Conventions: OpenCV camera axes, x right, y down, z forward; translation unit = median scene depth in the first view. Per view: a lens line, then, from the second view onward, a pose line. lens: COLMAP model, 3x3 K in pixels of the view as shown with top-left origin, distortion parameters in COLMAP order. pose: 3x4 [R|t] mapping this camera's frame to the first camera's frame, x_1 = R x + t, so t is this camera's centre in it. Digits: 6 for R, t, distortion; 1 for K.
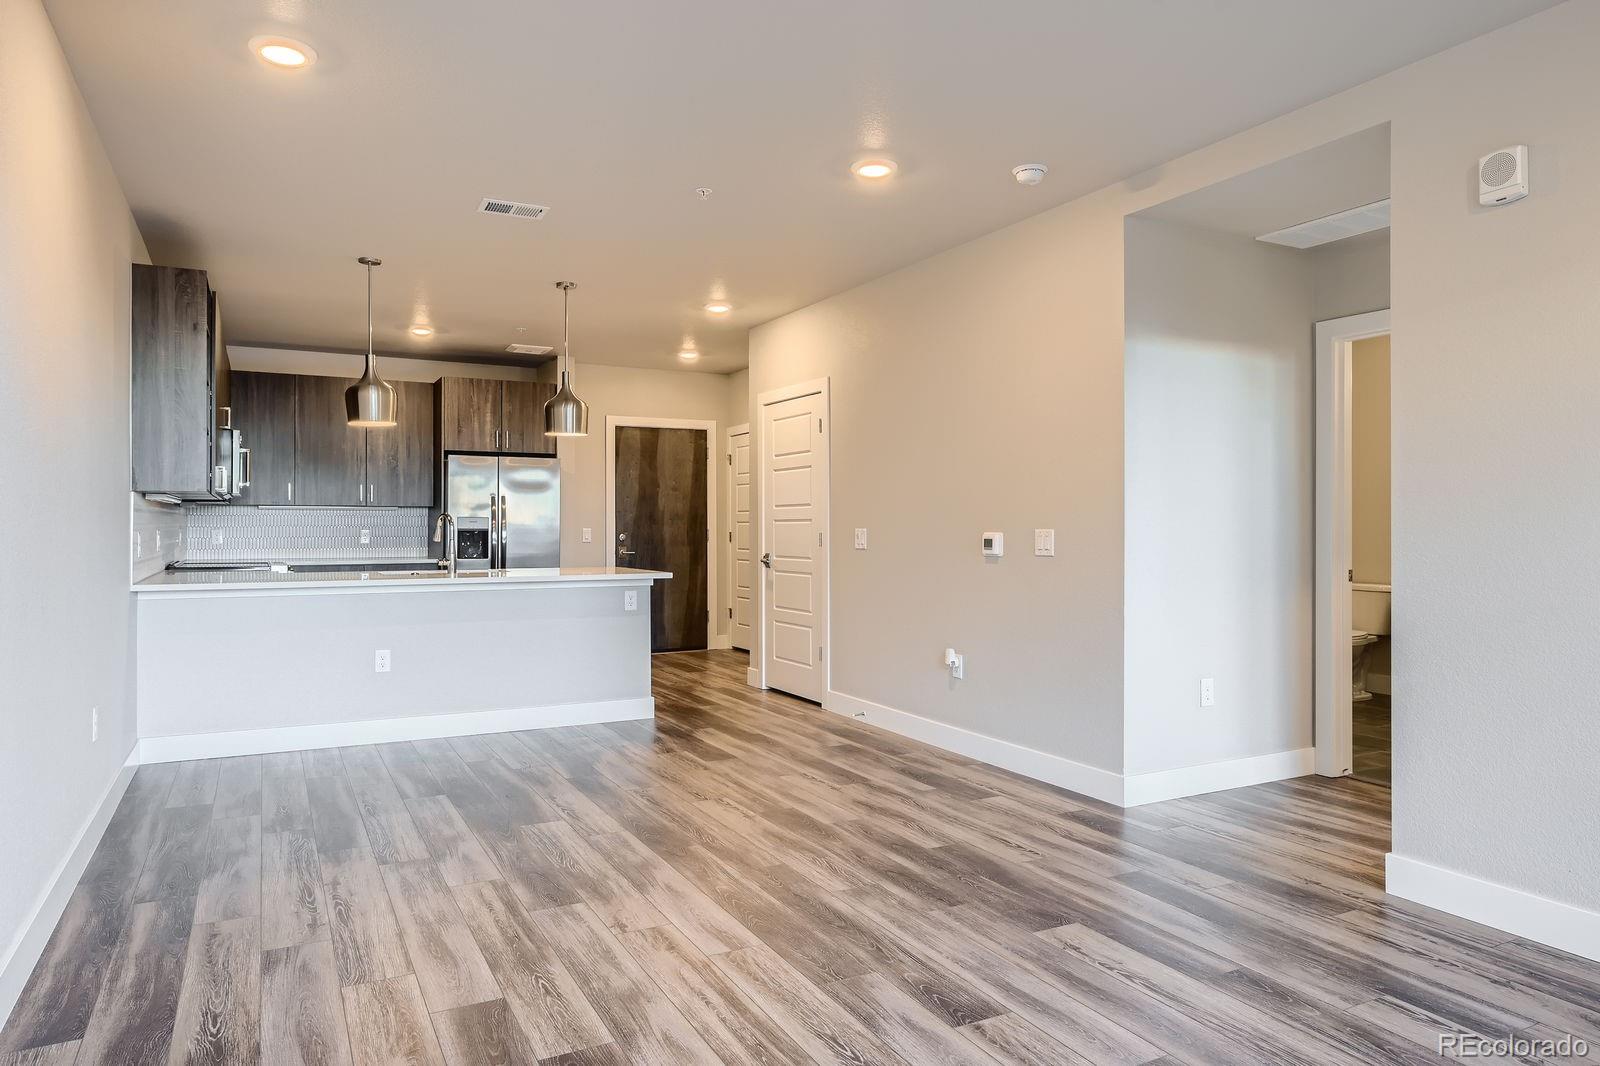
lens RADIAL K [[1020.6, 0, 800.0], [0, 1020.6, 533.0], [0, 0, 1]] dist [0.000780, 0.000373]
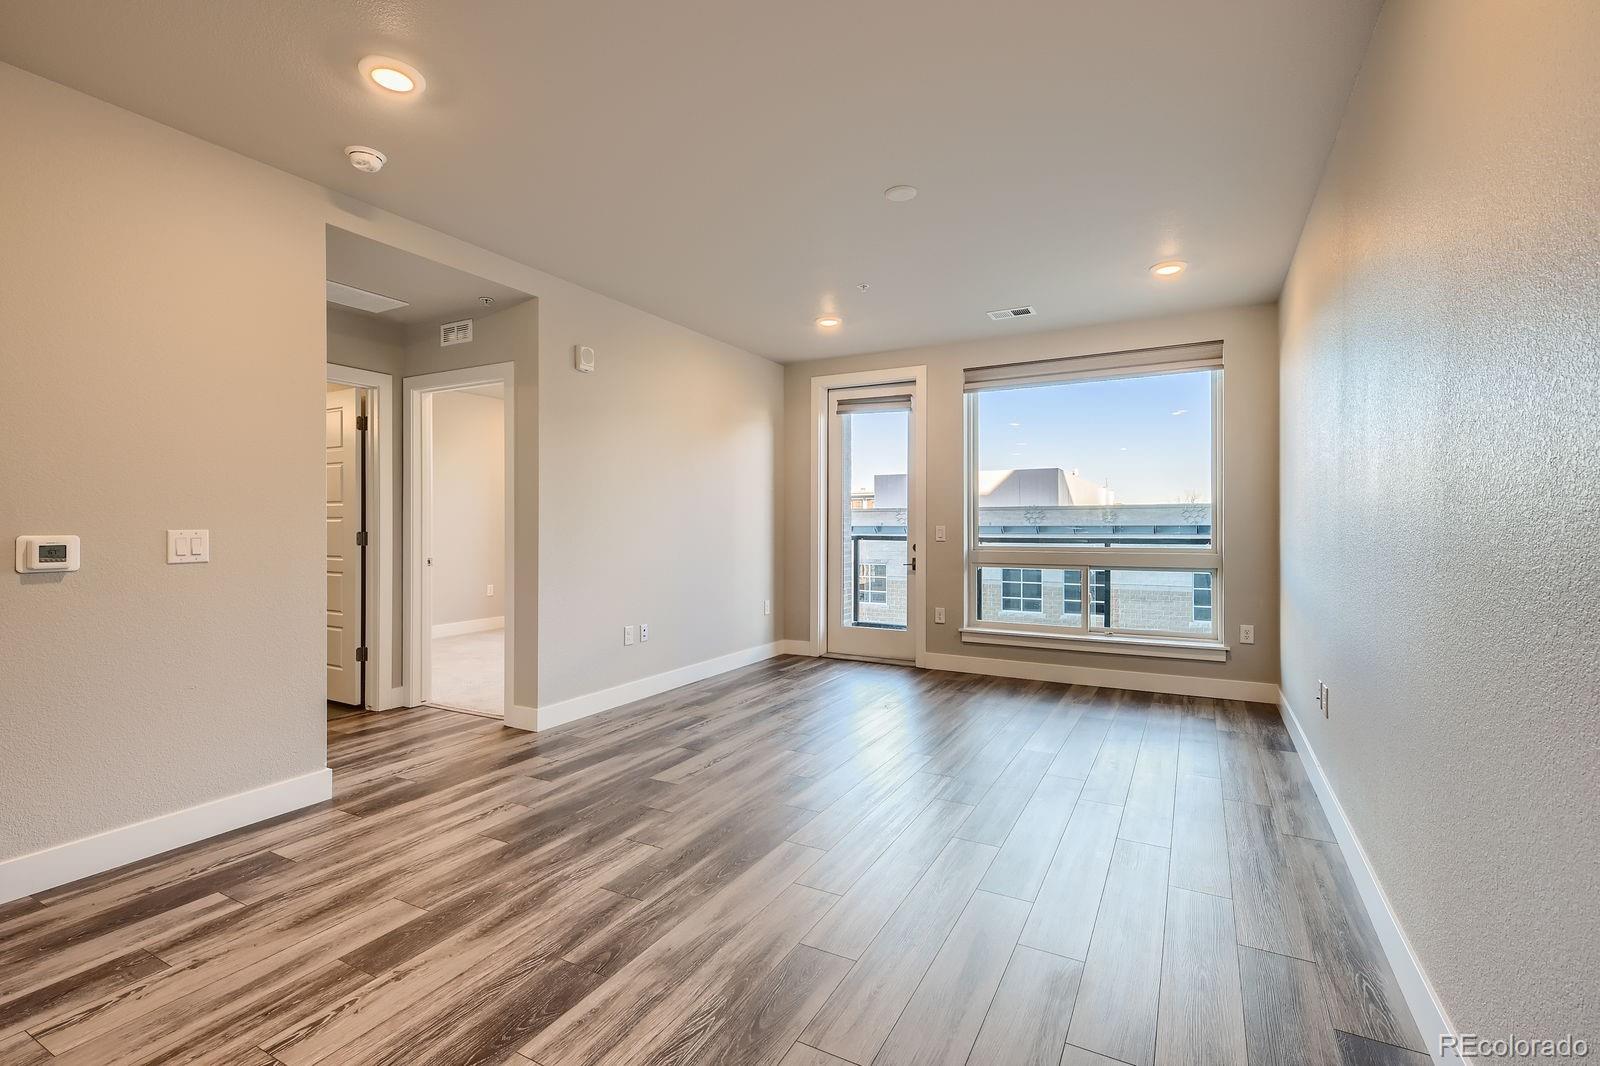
lens RADIAL K [[722.7, 0, 800.0], [0, 722.7, 533.0], [0, 0, 1]] dist [0.000903, 0.000014]
pose [[-0.560066, -0.011677, 0.828366, -0.661275], [0.001900, 0.999880, 0.015379, -0.012439], [-0.828446, 0.010187, -0.559976, 1.208827]]
